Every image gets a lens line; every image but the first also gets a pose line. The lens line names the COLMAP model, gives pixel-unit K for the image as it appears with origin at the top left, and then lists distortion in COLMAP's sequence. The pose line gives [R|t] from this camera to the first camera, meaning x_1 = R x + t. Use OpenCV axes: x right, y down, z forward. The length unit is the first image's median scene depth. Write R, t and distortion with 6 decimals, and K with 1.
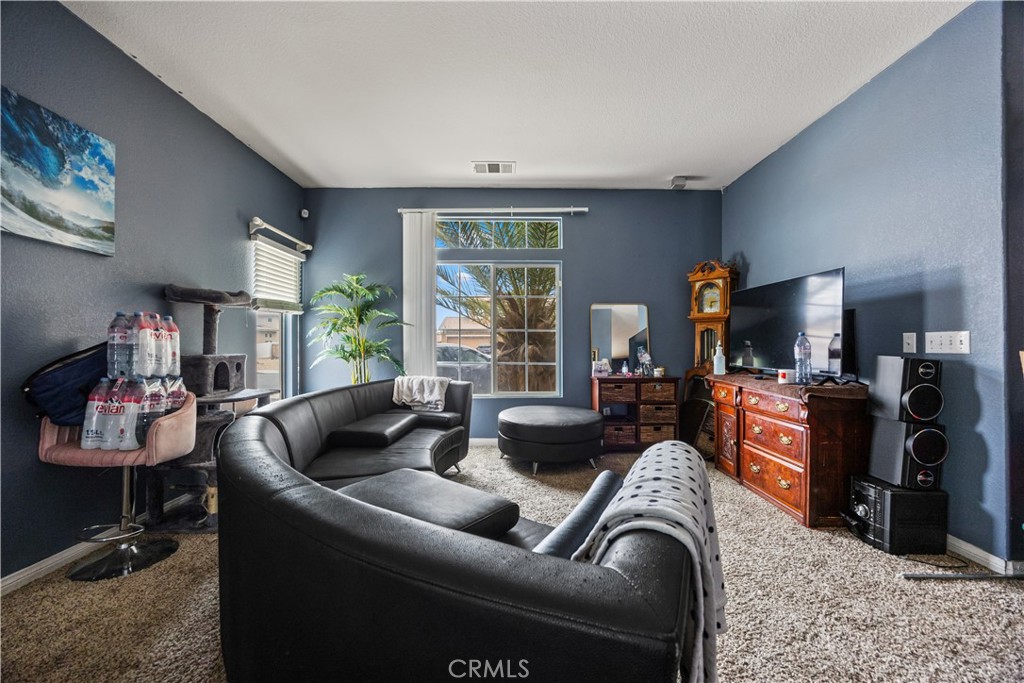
lens RADIAL K [[393.0, 0, 515.5], [0, 393.0, 347.7], [0, 0, 1]] dist [-0.000145, 0.000007]
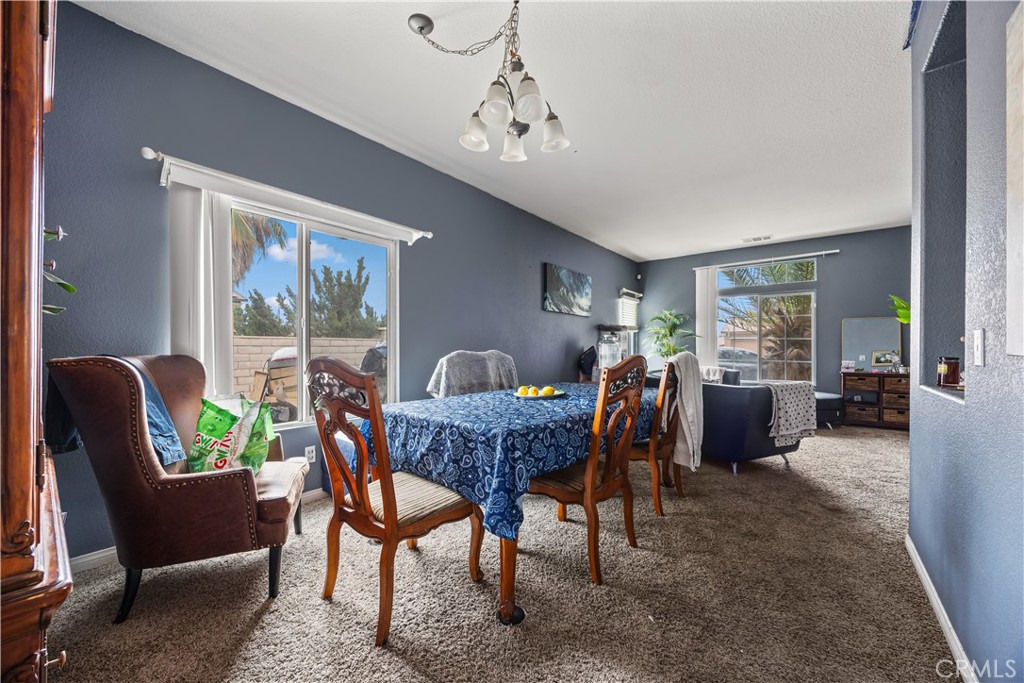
lens RADIAL K [[393.0, 0, 515.5], [0, 393.0, 347.7], [0, 0, 1]] dist [-0.000145, 0.000007]
pose [[0.779818, 0.001137, -0.626006, 0.170347], [-0.006071, 0.999965, -0.005747, 0.003802], [0.625977, 0.008282, 0.779797, -0.821079]]
